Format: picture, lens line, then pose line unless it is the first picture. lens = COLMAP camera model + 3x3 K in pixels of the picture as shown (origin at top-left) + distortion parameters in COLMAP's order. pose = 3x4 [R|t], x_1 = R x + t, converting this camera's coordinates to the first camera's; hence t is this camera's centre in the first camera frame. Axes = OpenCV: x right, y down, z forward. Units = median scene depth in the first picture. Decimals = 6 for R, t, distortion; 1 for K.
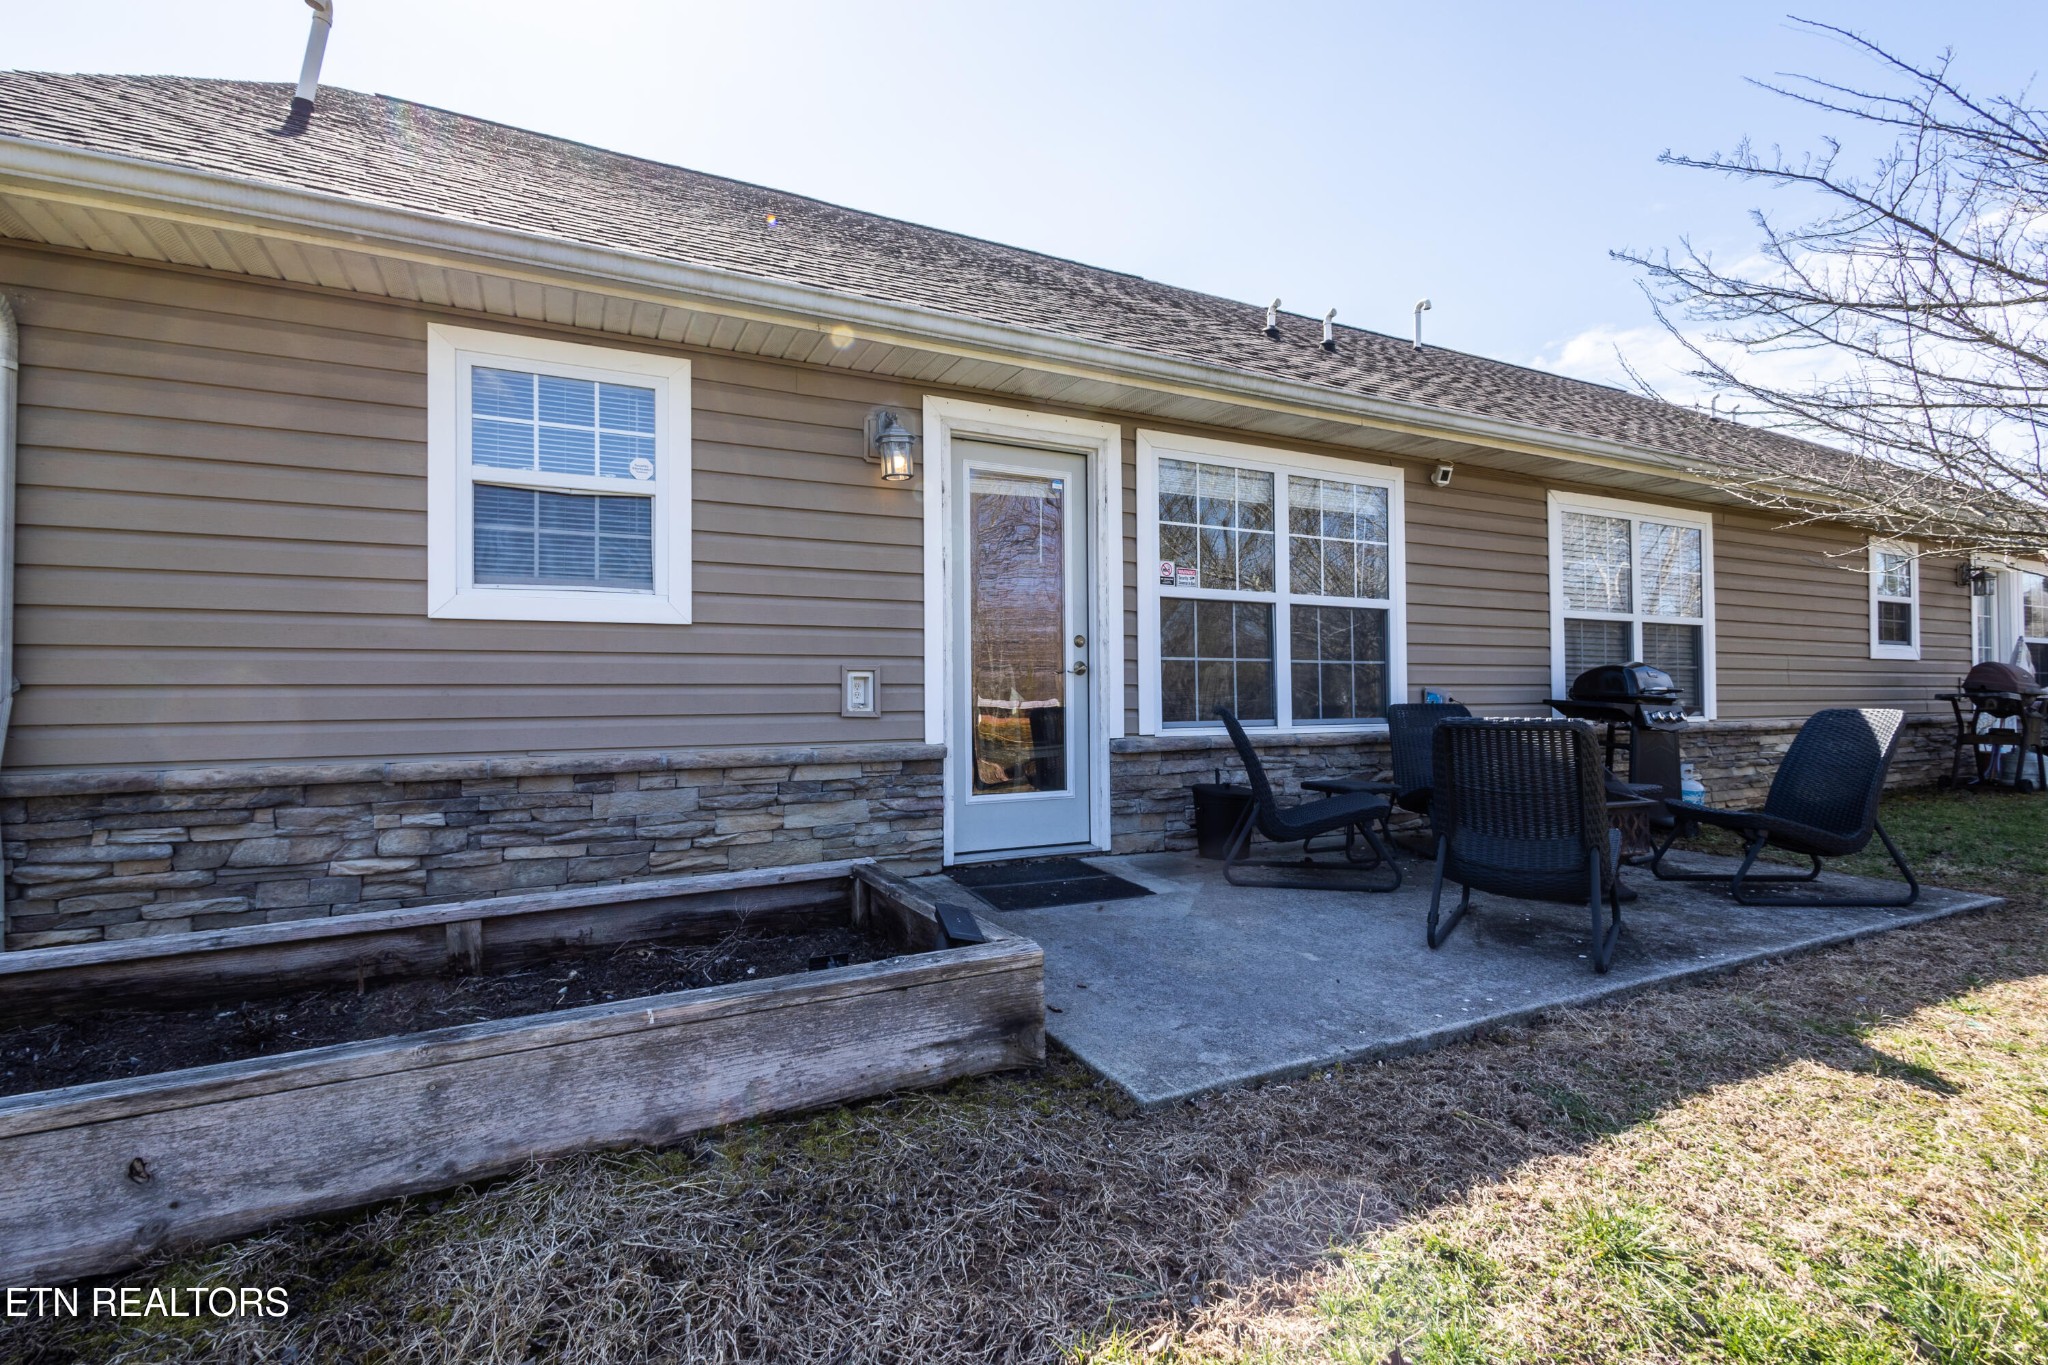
lens RADIAL K [[935.8, 0, 1022.5], [0, 935.8, 684.8], [0, 0, 1]] dist [0.007121, -0.000496]
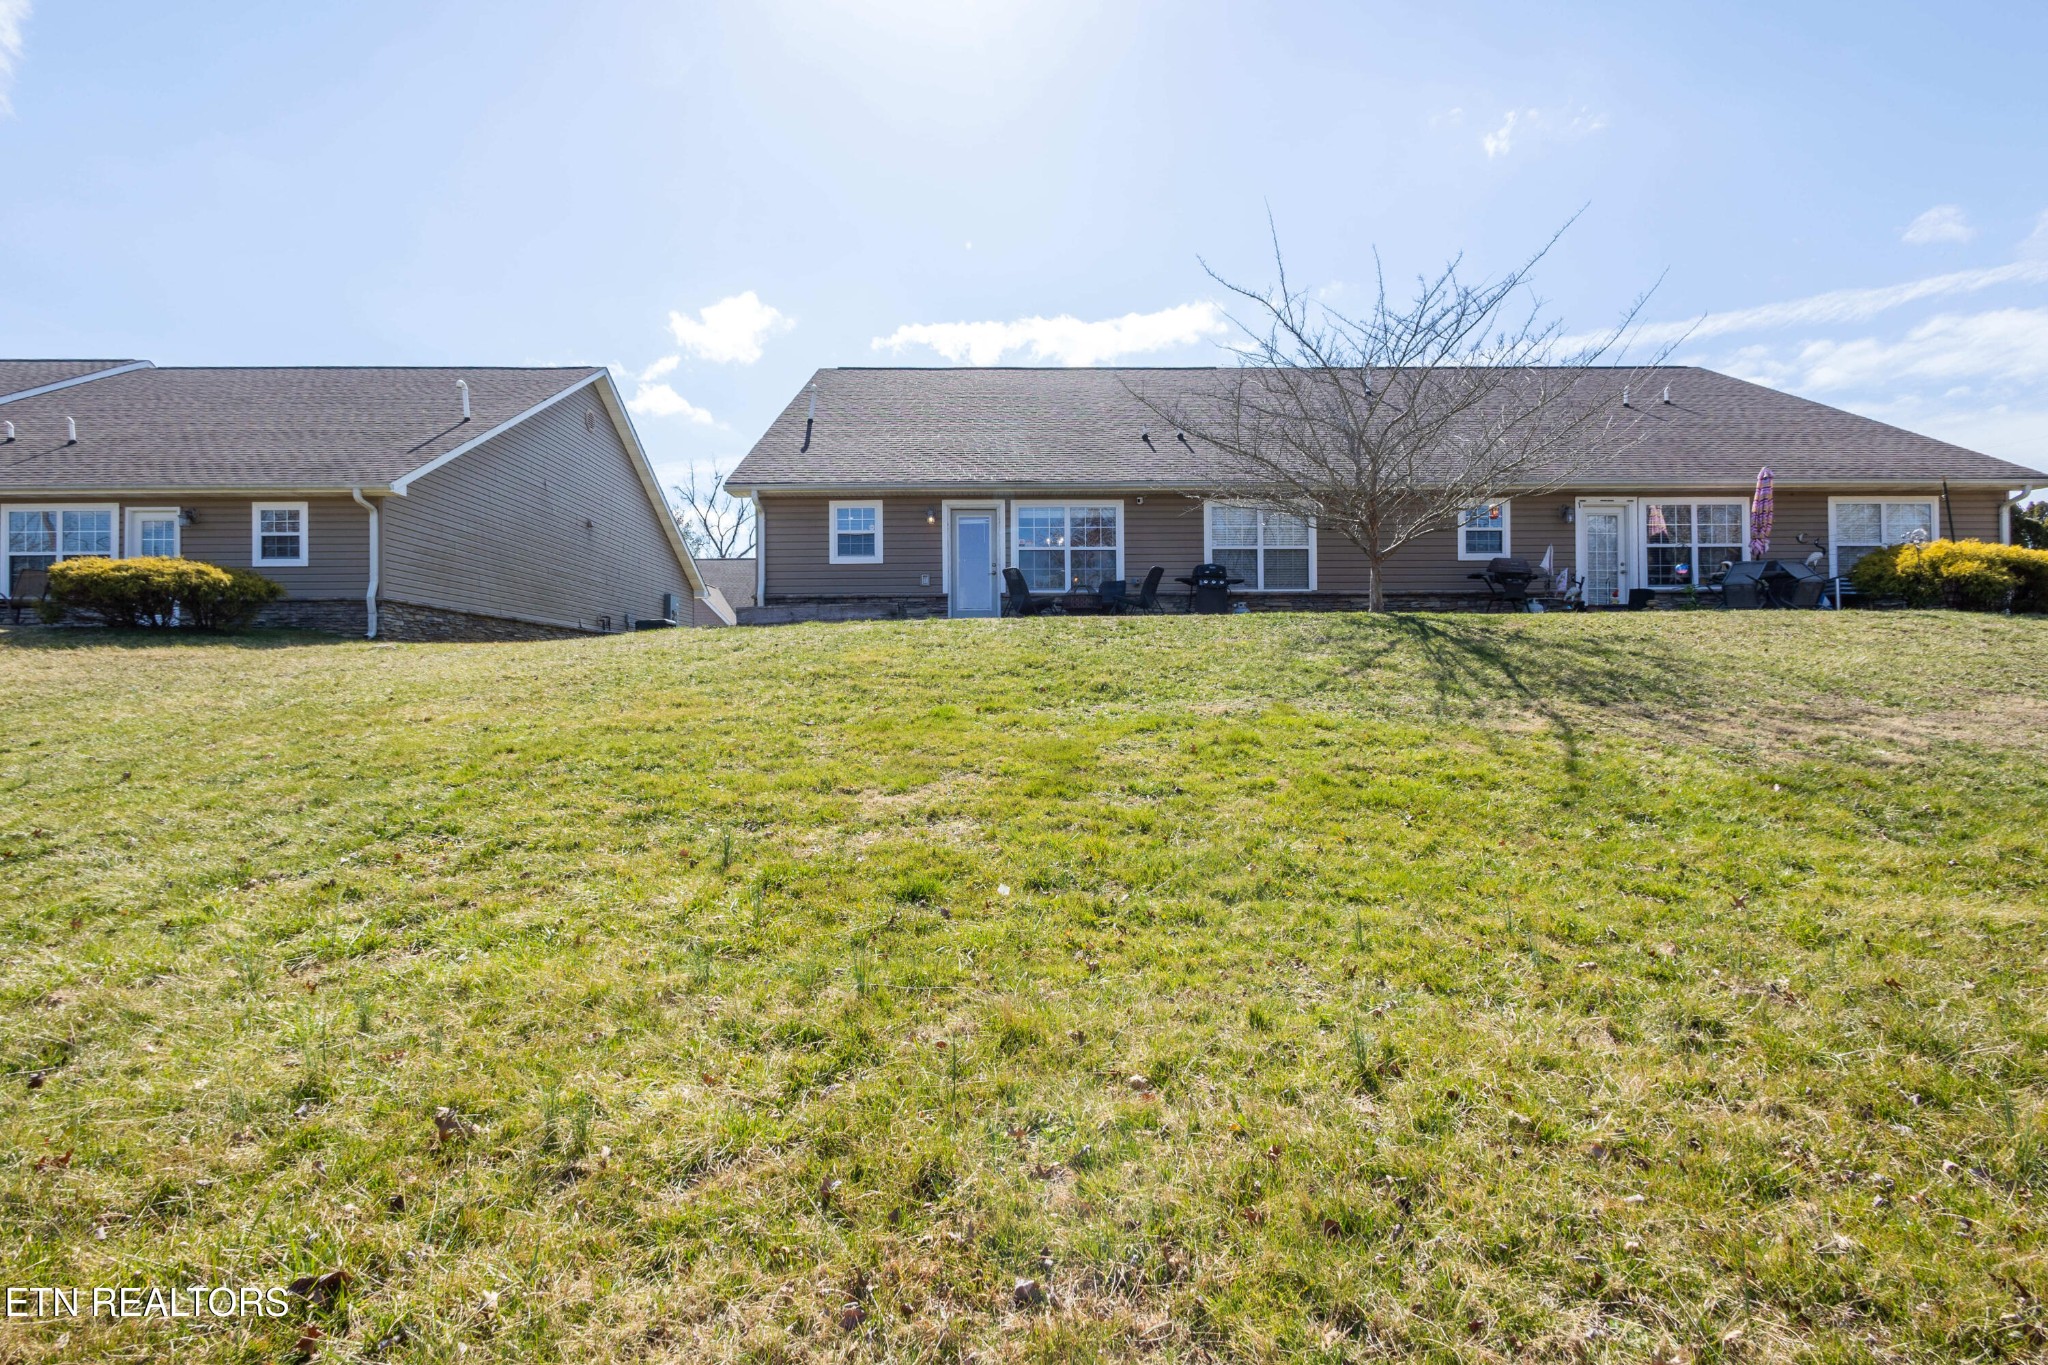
lens RADIAL K [[935.8, 0, 1023.4], [0, 935.8, 676.2], [0, 0, 1]] dist [0.007121, -0.000496]
pose [[0.911666, -0.005646, -0.410893, 1.948939], [0.013258, 0.999789, 0.015679, 0.384812], [0.410718, -0.019742, 0.911549, -2.586927]]
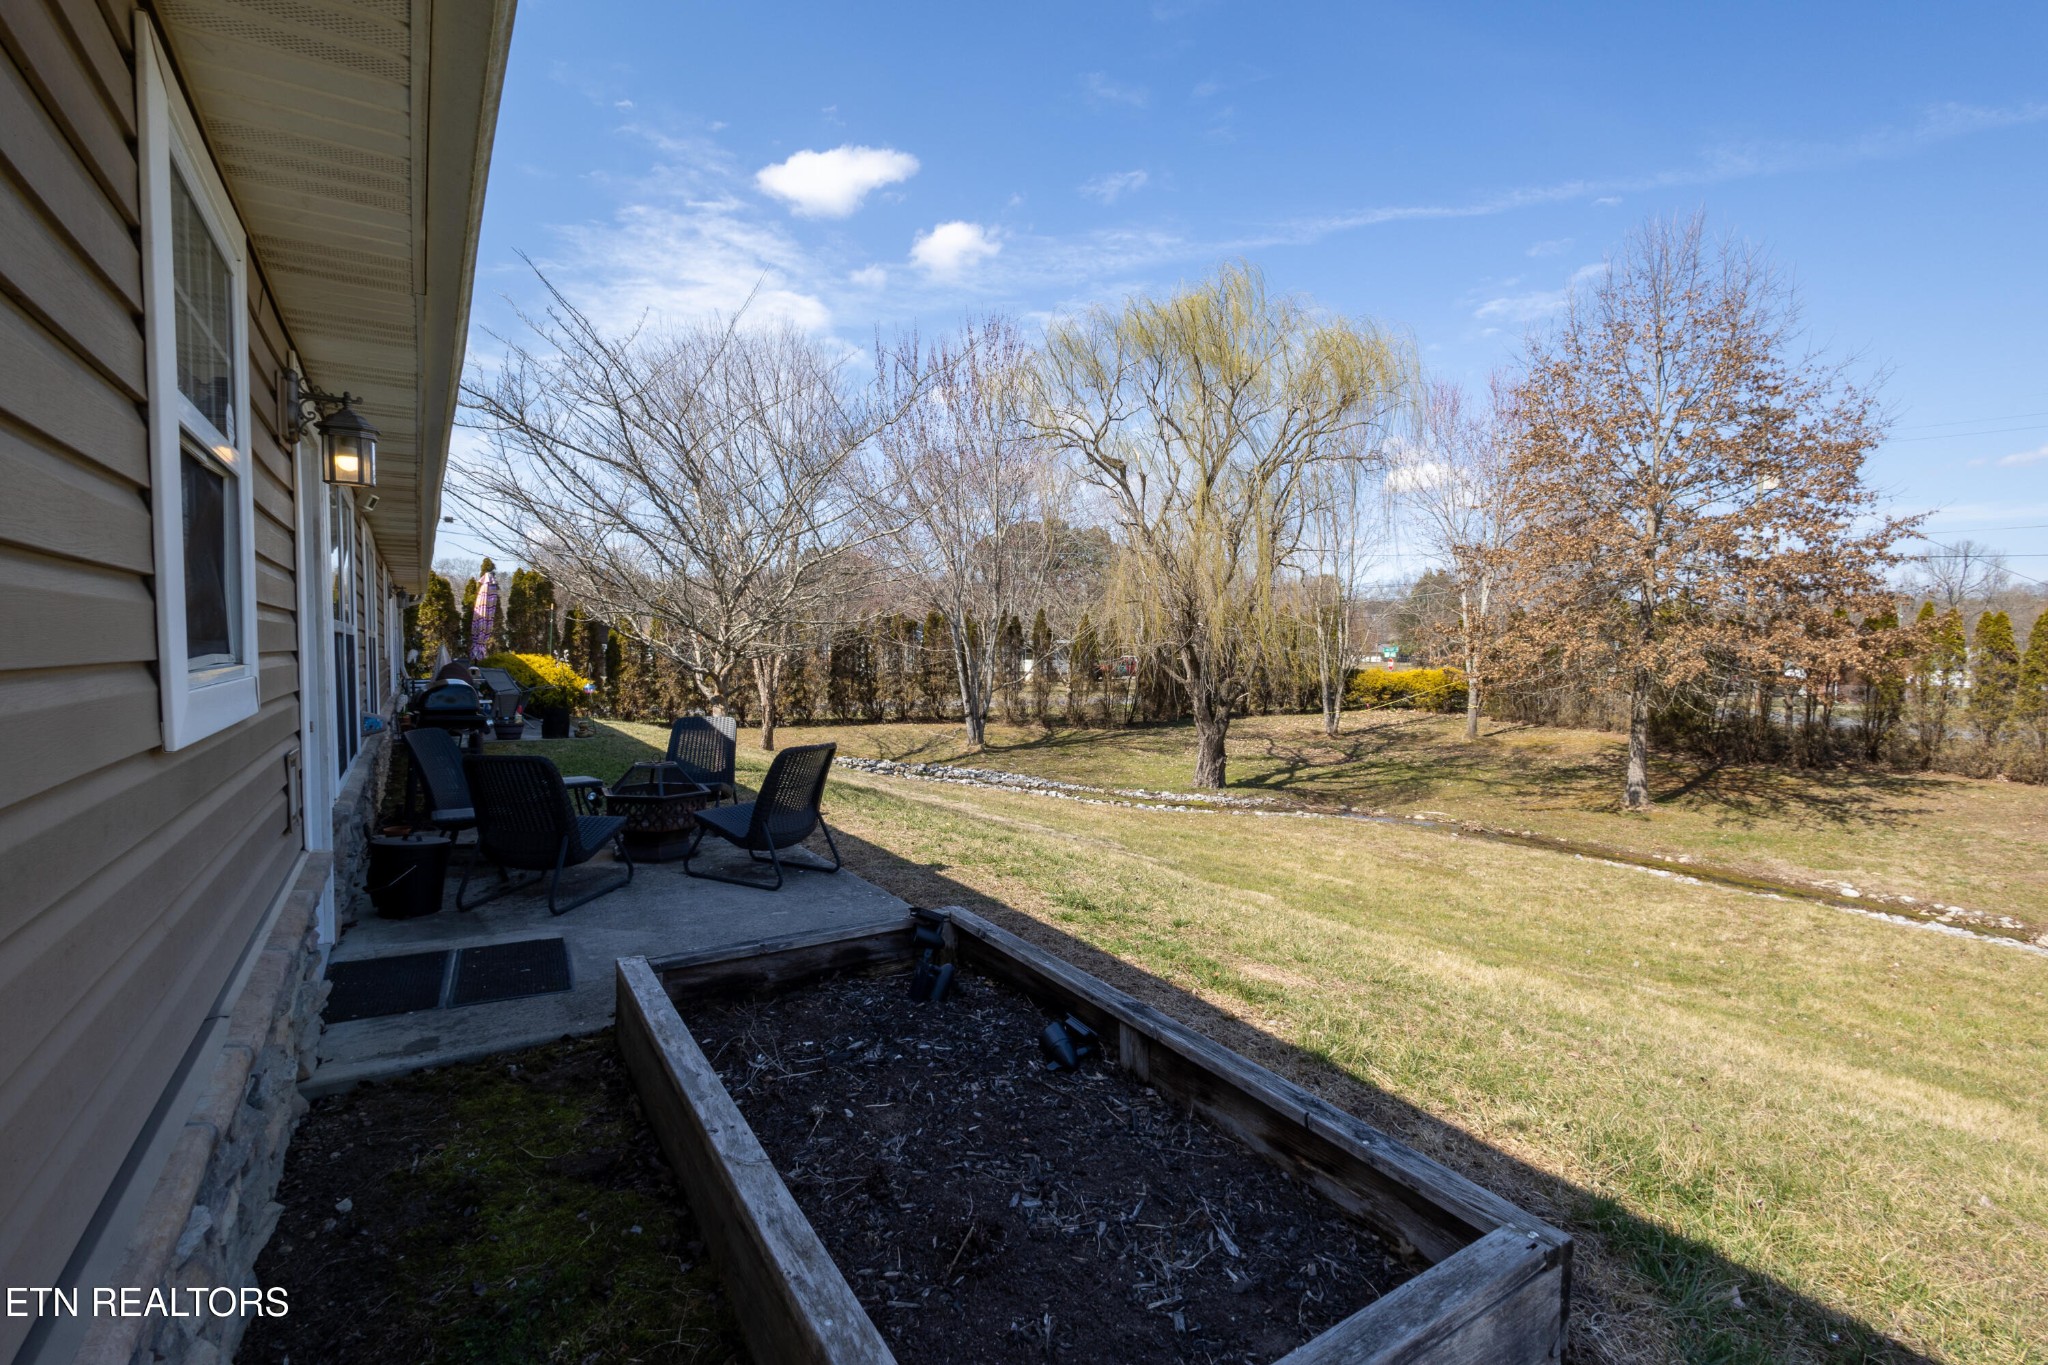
lens RADIAL K [[935.8, 0, 1025.4], [0, 935.8, 682.5], [0, 0, 1]] dist [0.007121, -0.000496]
pose [[-0.102729, -0.026796, 0.994348, -0.969716], [-0.012437, 0.999594, 0.025652, -0.102232], [-0.994632, -0.009731, -0.103021, 0.592888]]
